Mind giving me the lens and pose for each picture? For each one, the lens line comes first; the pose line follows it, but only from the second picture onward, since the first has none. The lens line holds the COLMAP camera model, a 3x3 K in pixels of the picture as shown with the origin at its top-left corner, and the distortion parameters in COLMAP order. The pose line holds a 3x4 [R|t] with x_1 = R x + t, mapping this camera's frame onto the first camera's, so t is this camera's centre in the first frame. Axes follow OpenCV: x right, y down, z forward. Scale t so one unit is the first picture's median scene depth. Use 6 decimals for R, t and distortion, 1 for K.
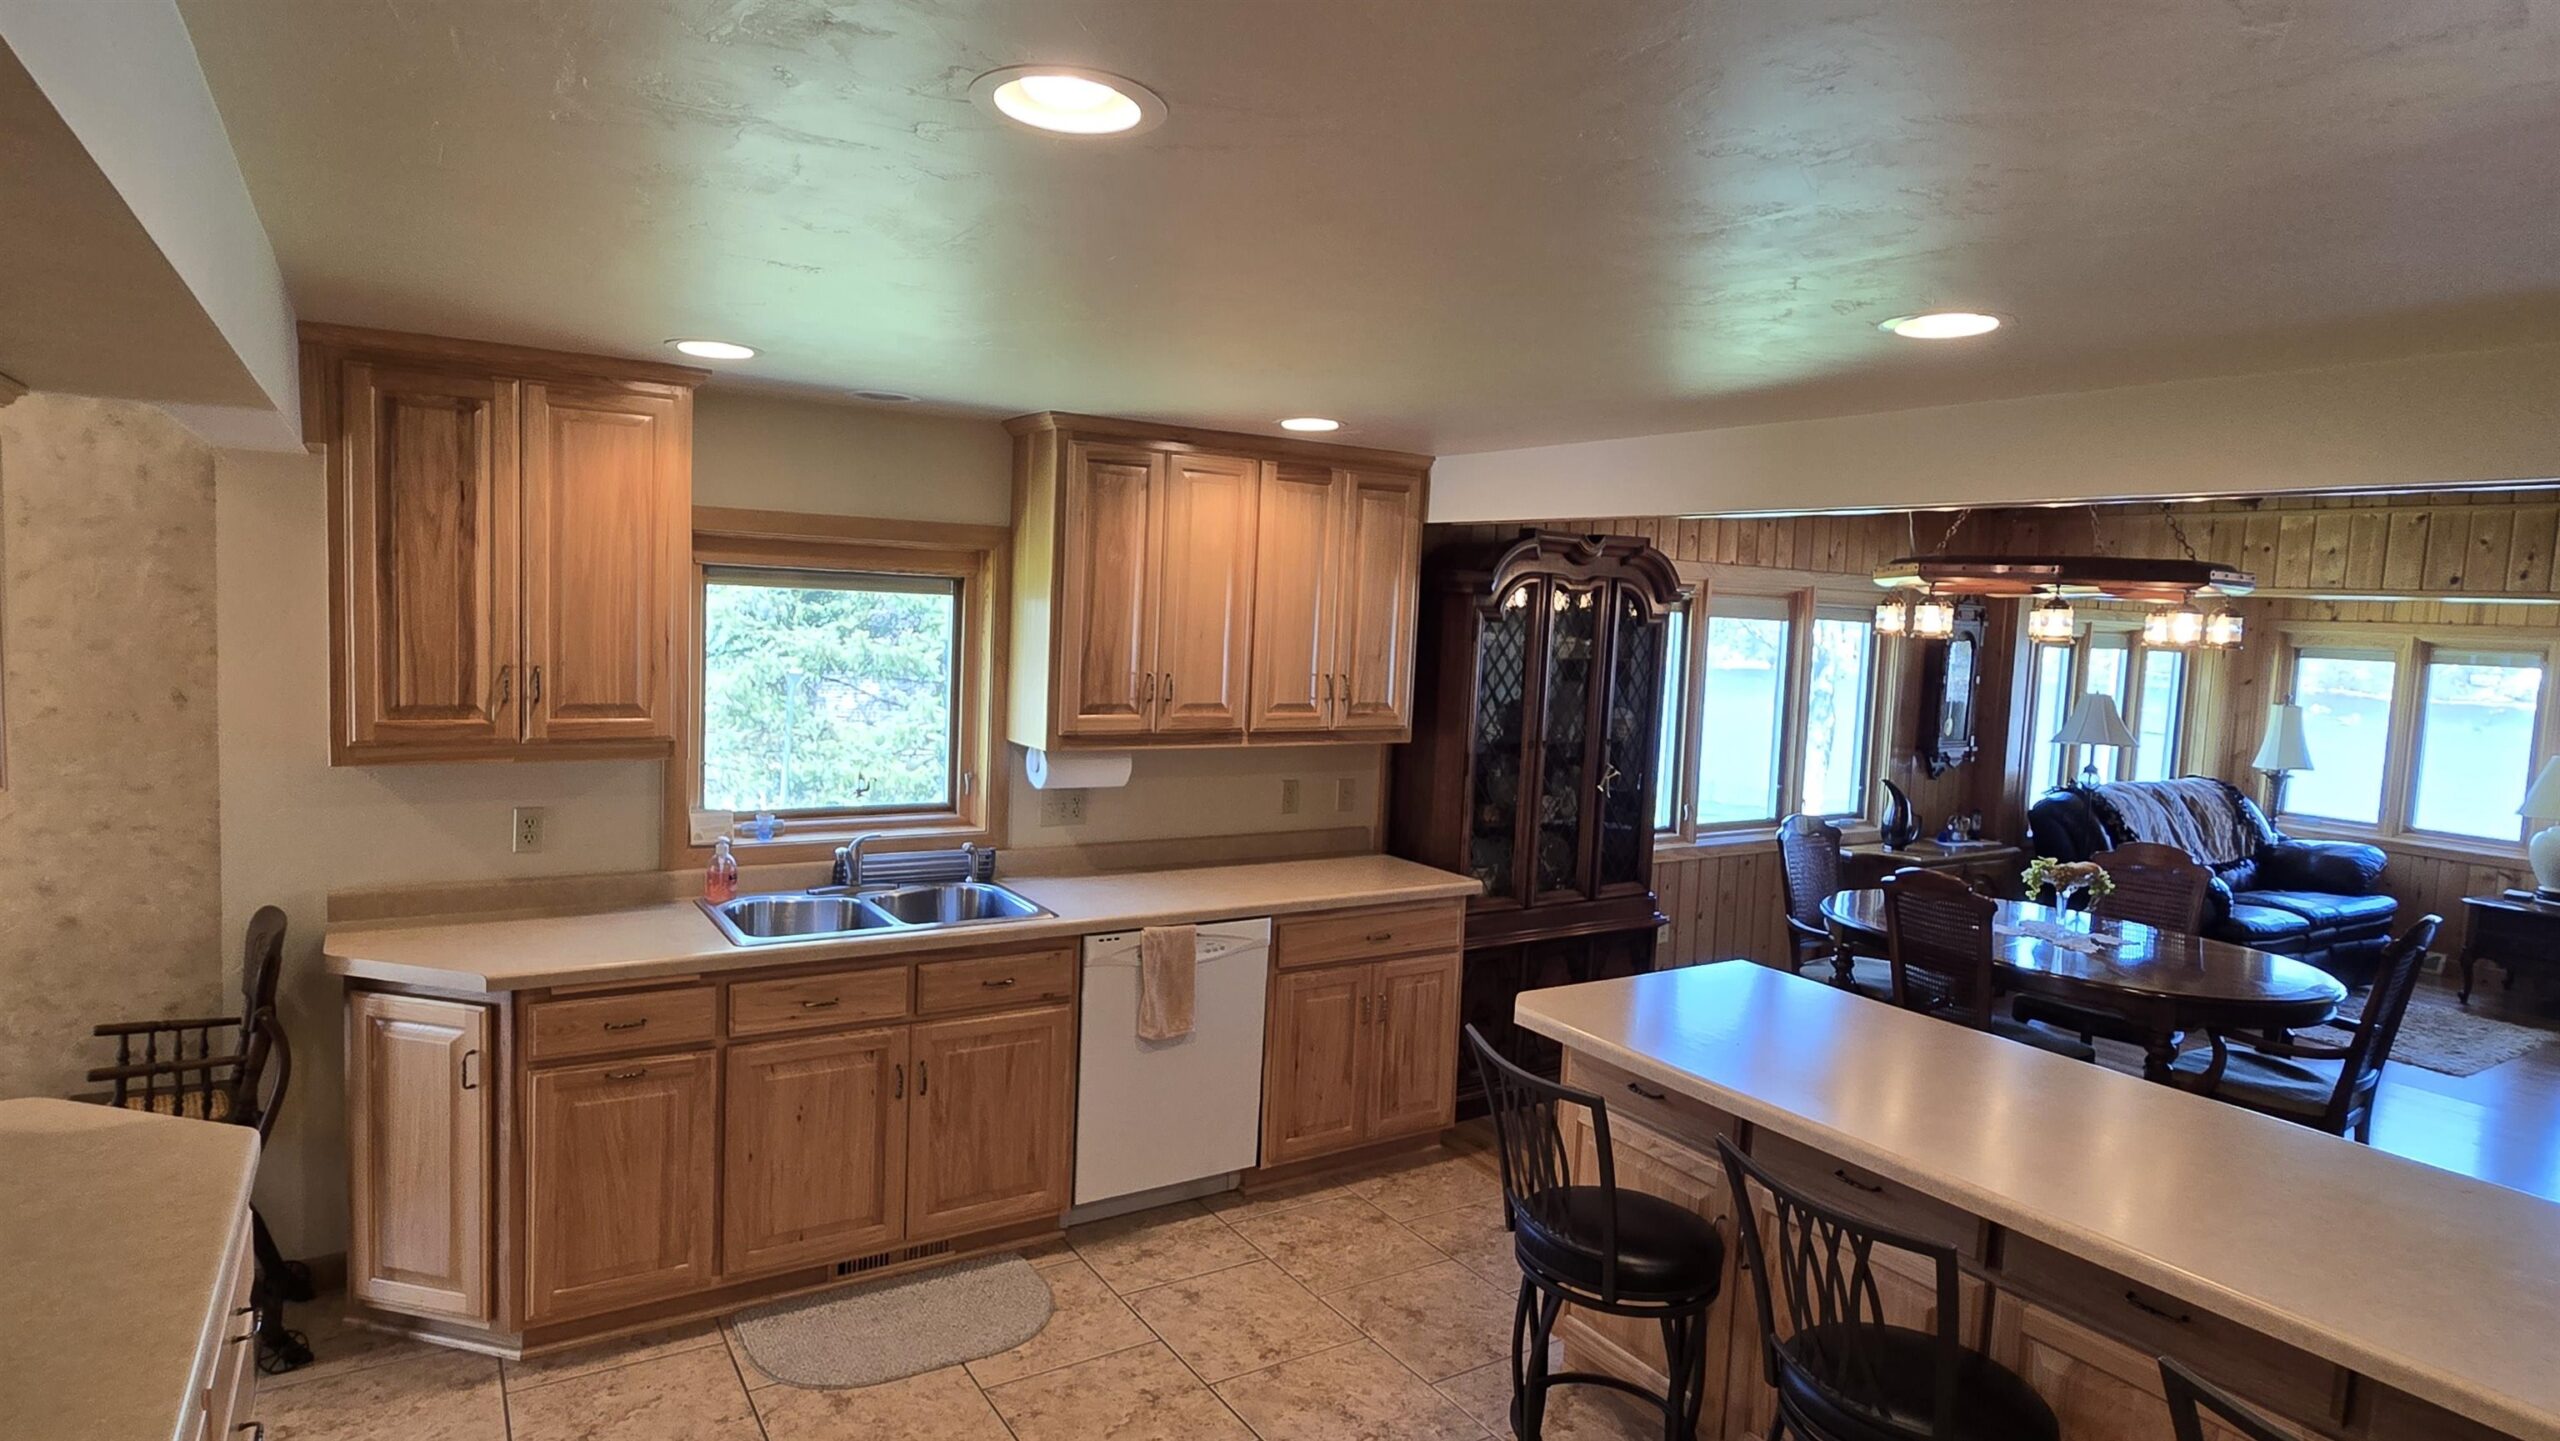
lens RADIAL K [[1376.2, 0, 1220.3], [0, 1376.2, 714.3], [0, 0, 1]] dist [0.000033, -0.001011]
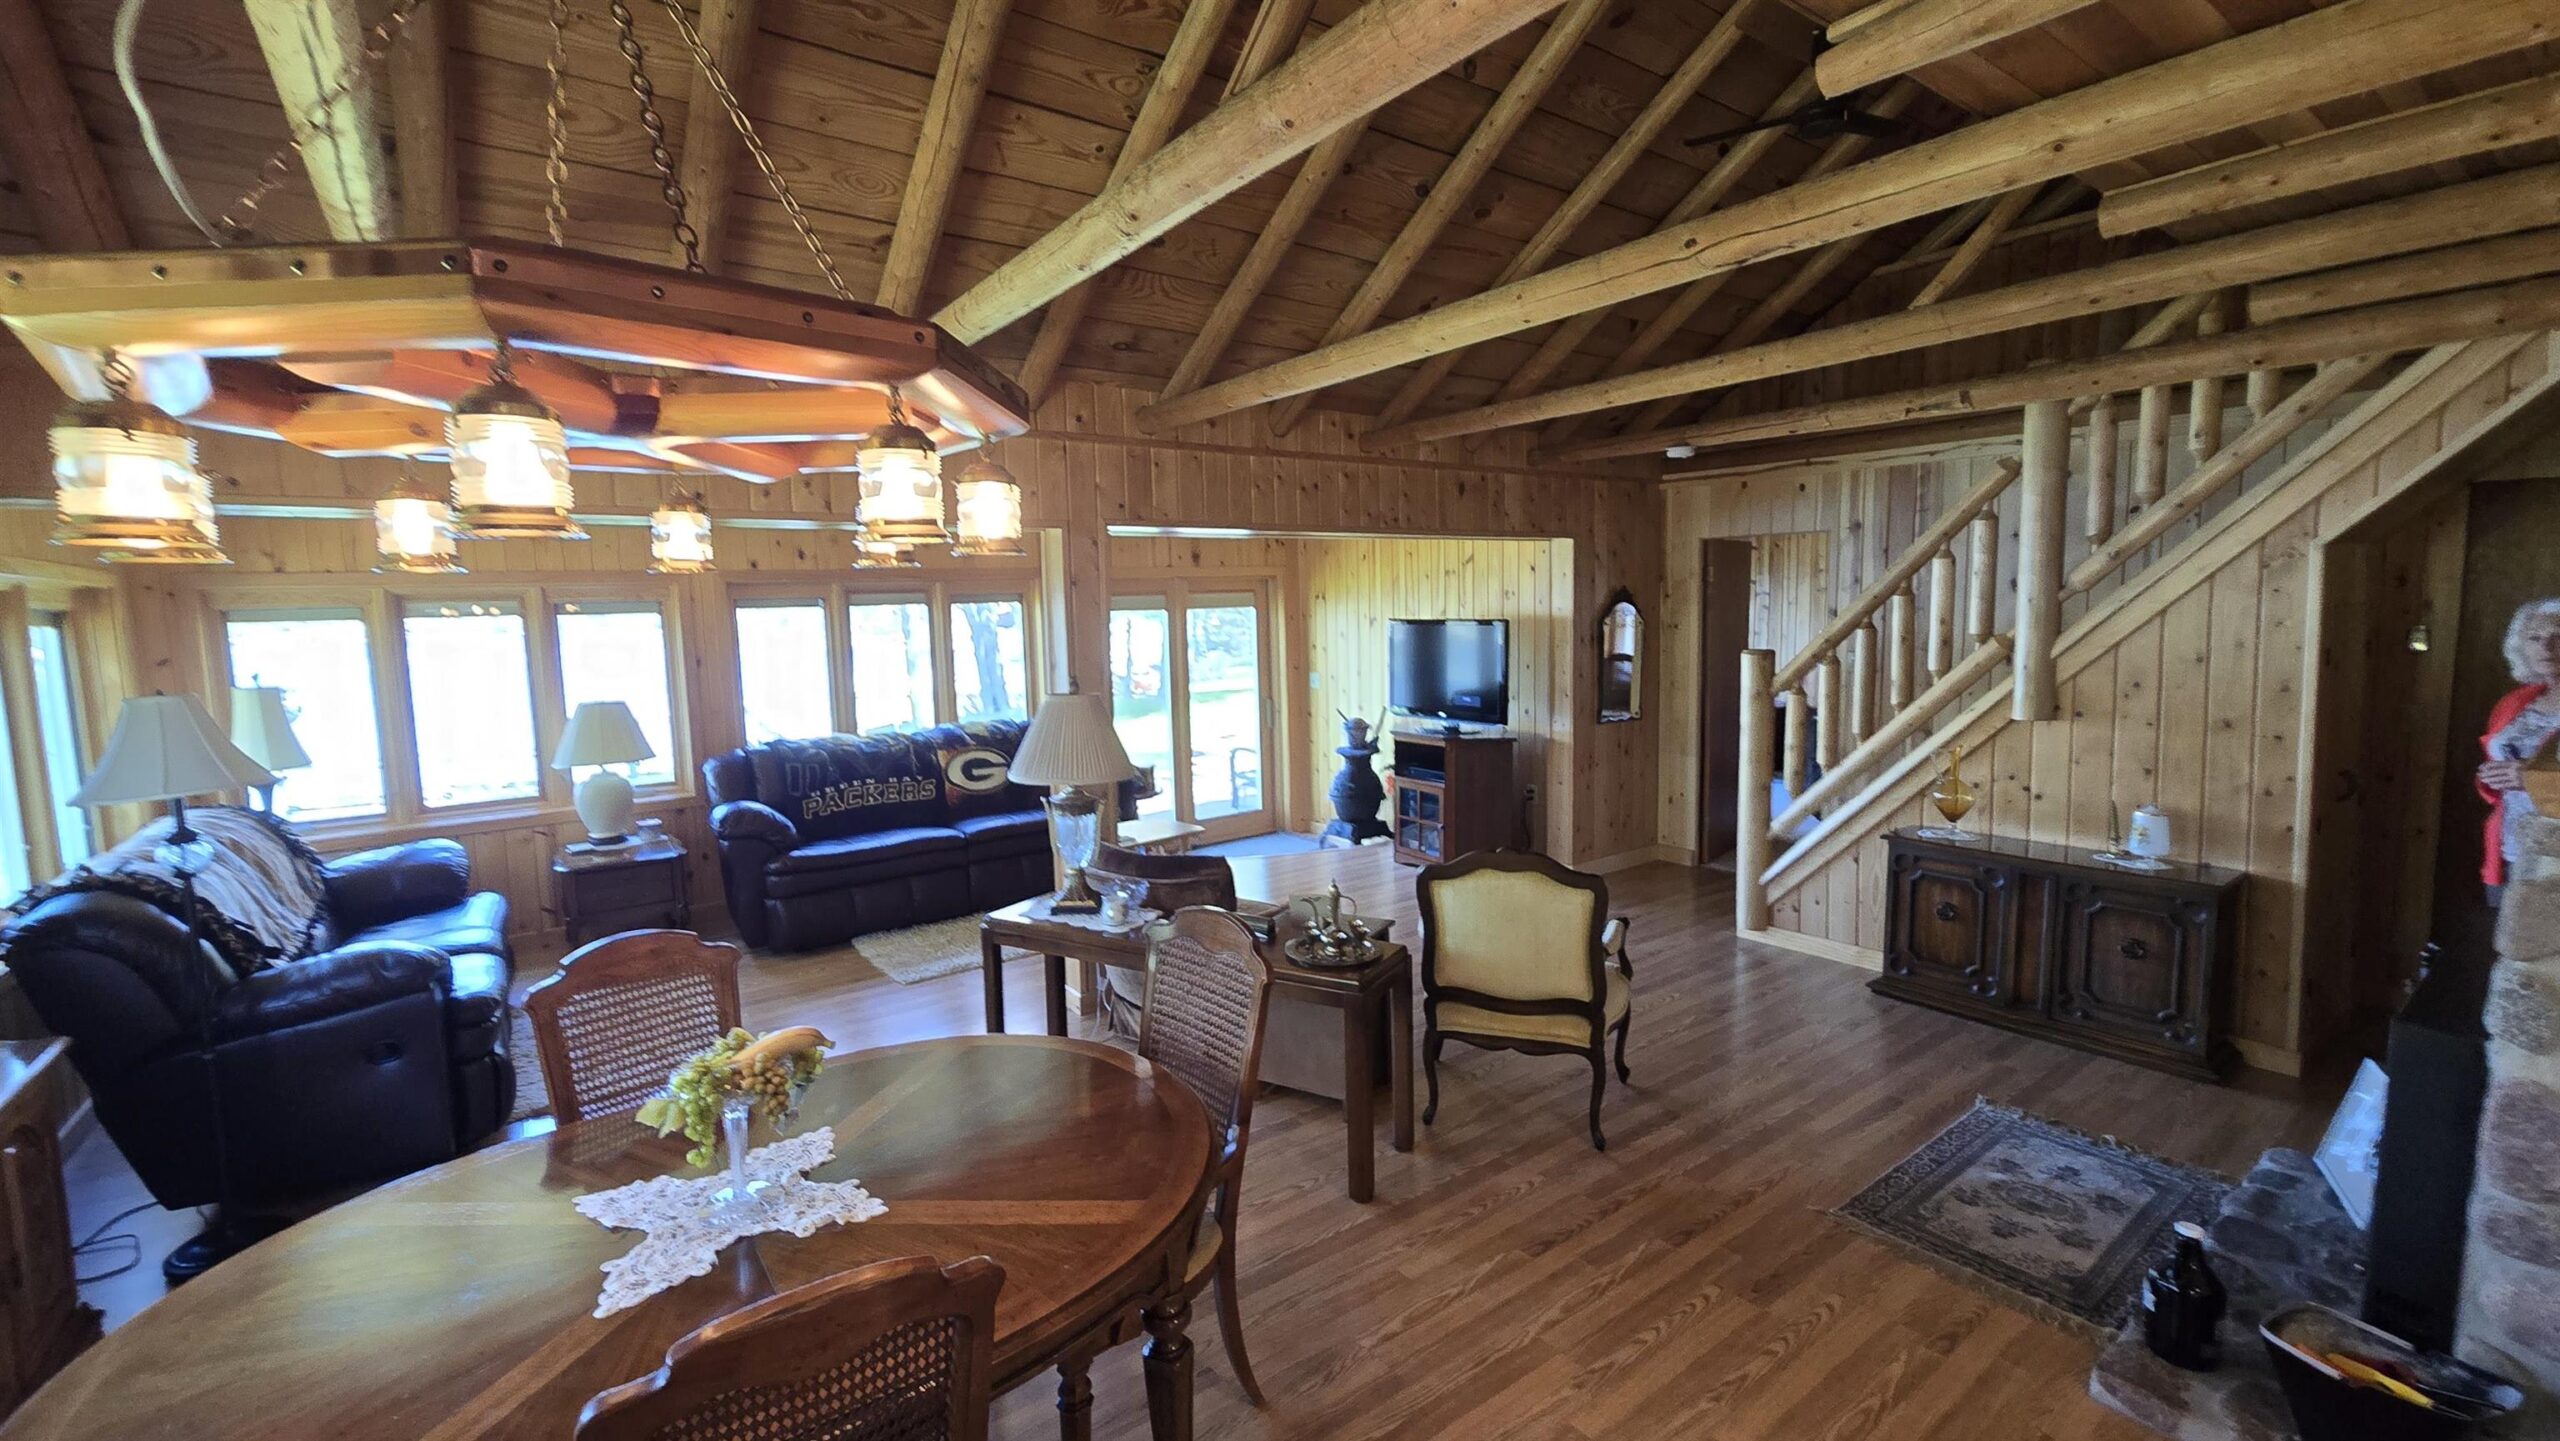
lens RADIAL K [[1039.0, 0, 1280.0], [0, 1039.0, 720.5], [0, 0, 1]] dist [0.000628, -0.000046]
pose [[-0.088688, -0.147847, 0.985026, 0.198504], [0.105341, 0.981984, 0.156875, -0.020564], [-0.990473, 0.117677, -0.071516, 0.566707]]
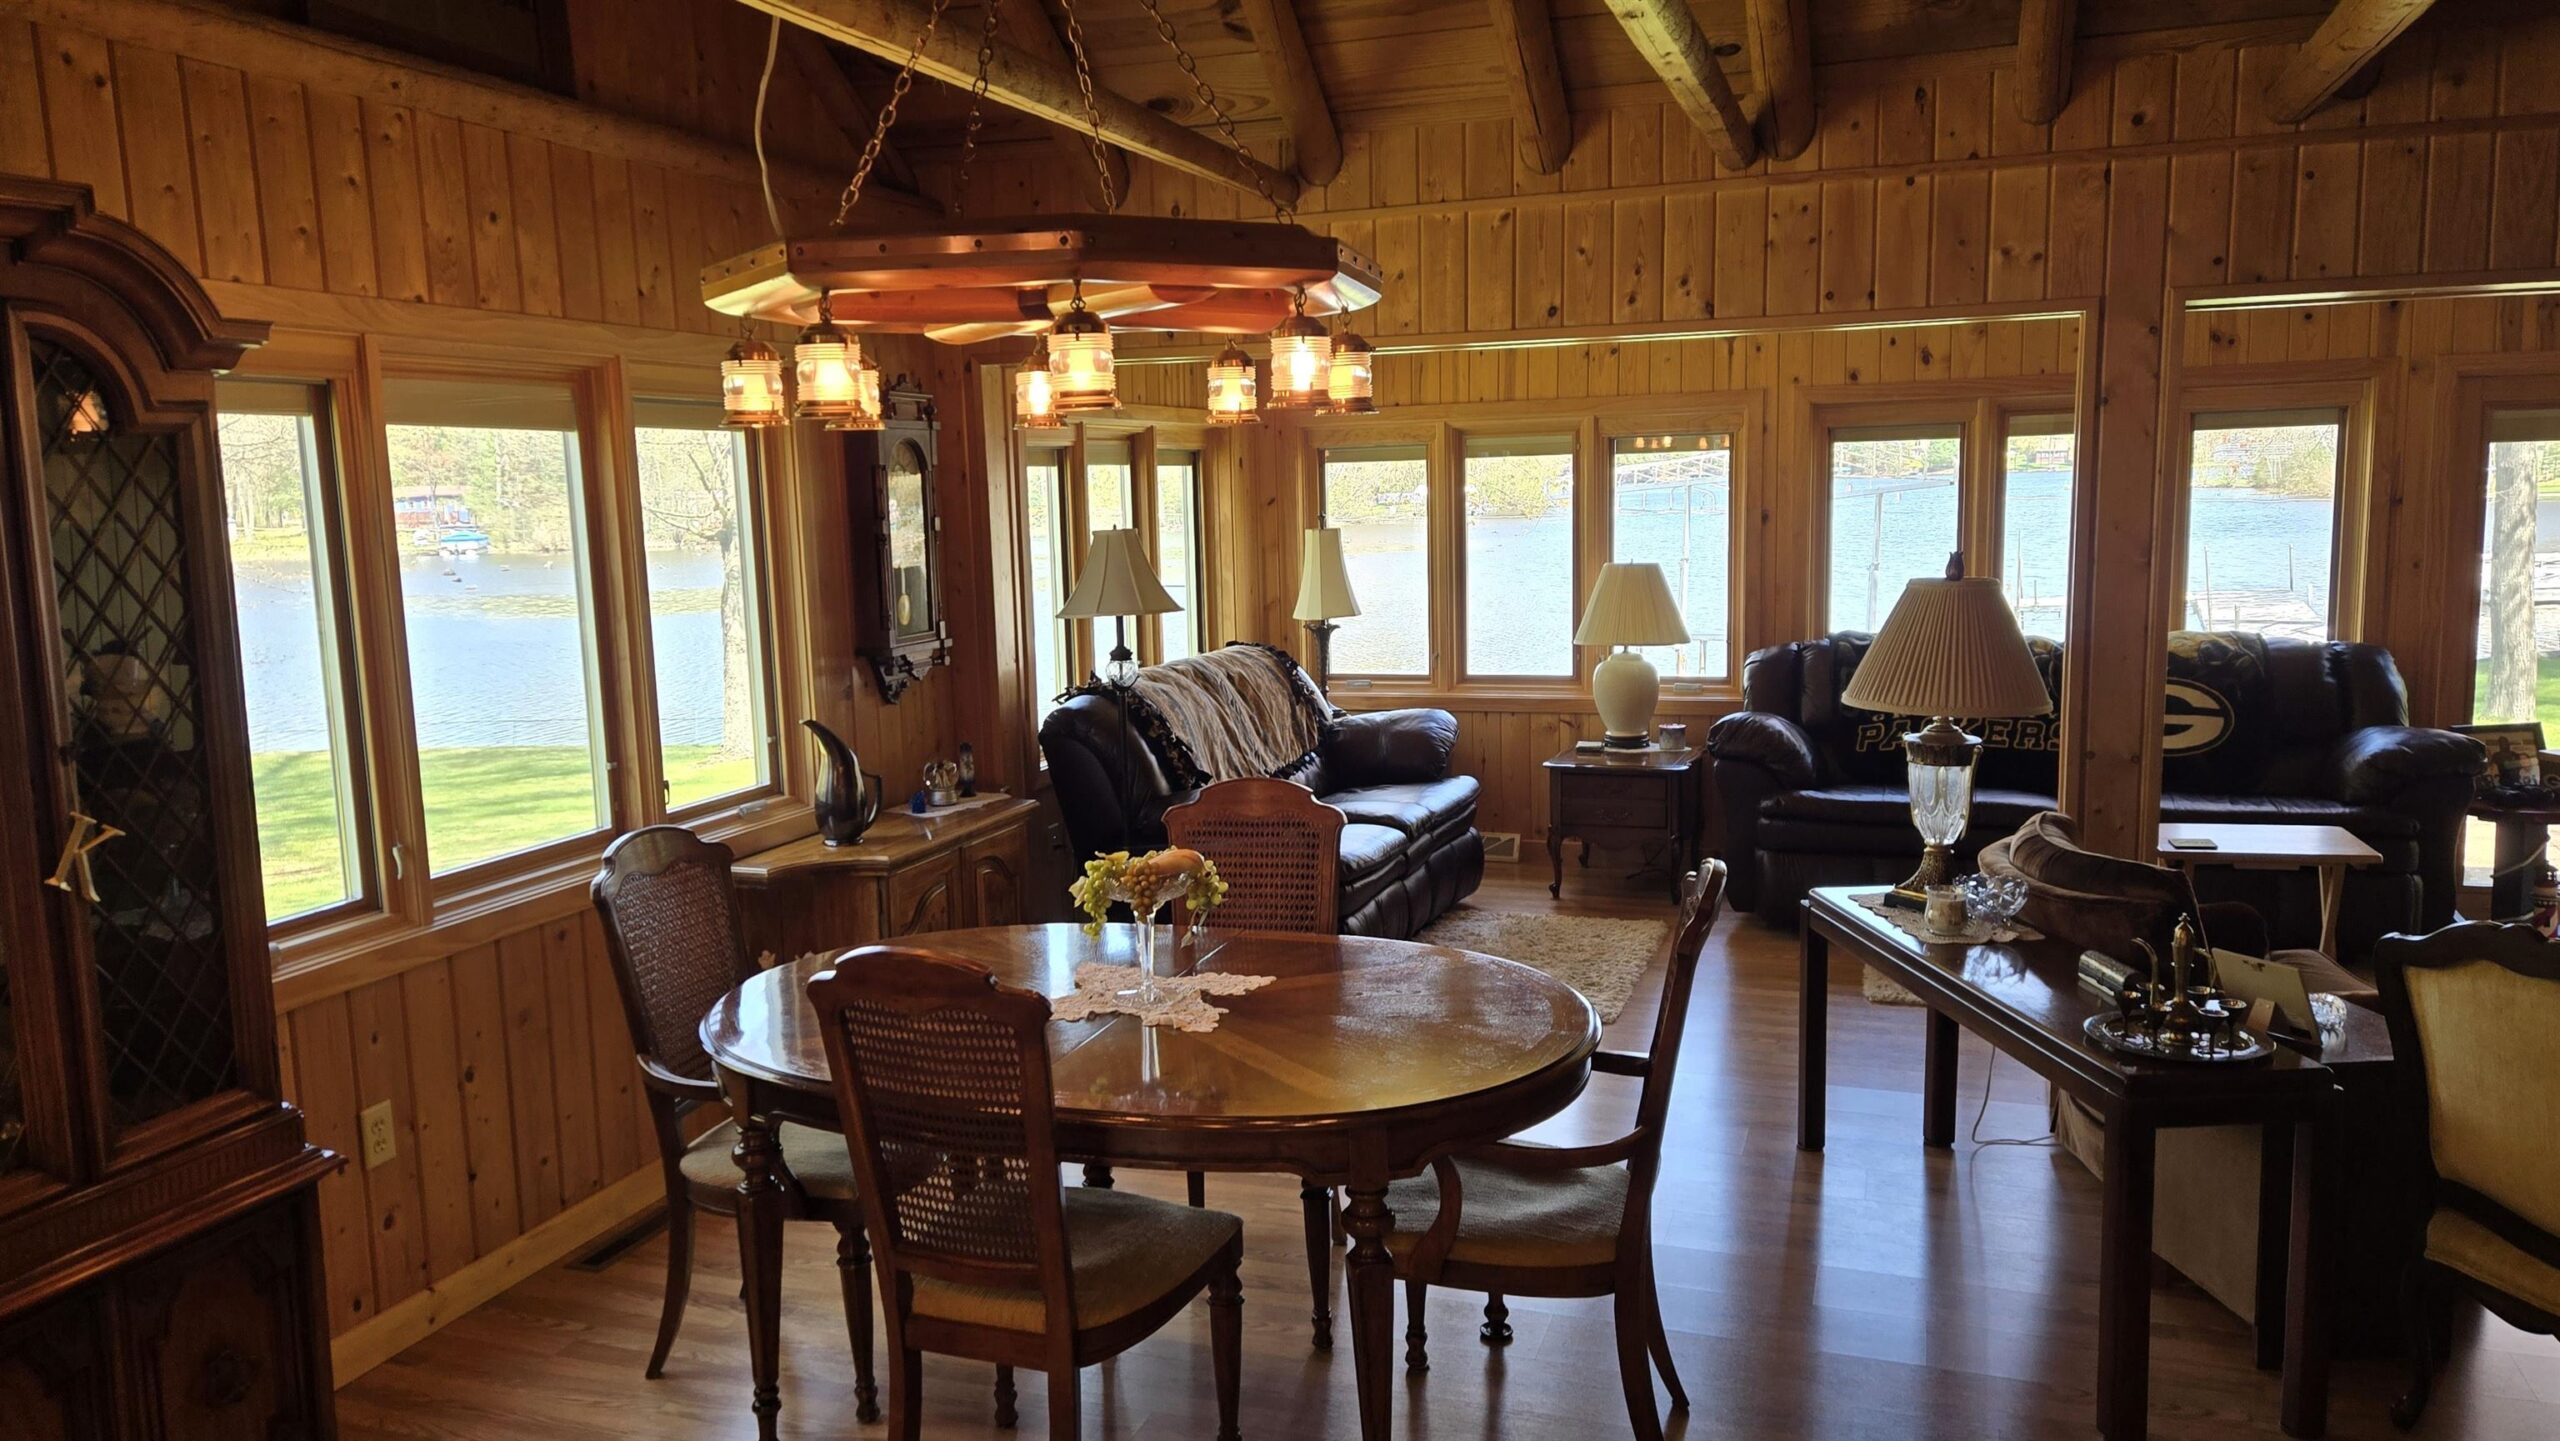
lens RADIAL K [[1806.8, 0, 1280.0], [0, 1806.8, 720.5], [0, 0, 1]] dist [0.102502, -0.103424]
pose [[0.765024, -0.145818, 0.627276, 0.174800], [0.110333, 0.989304, 0.095415, -0.000007], [-0.634480, -0.003785, 0.772930, 0.327662]]
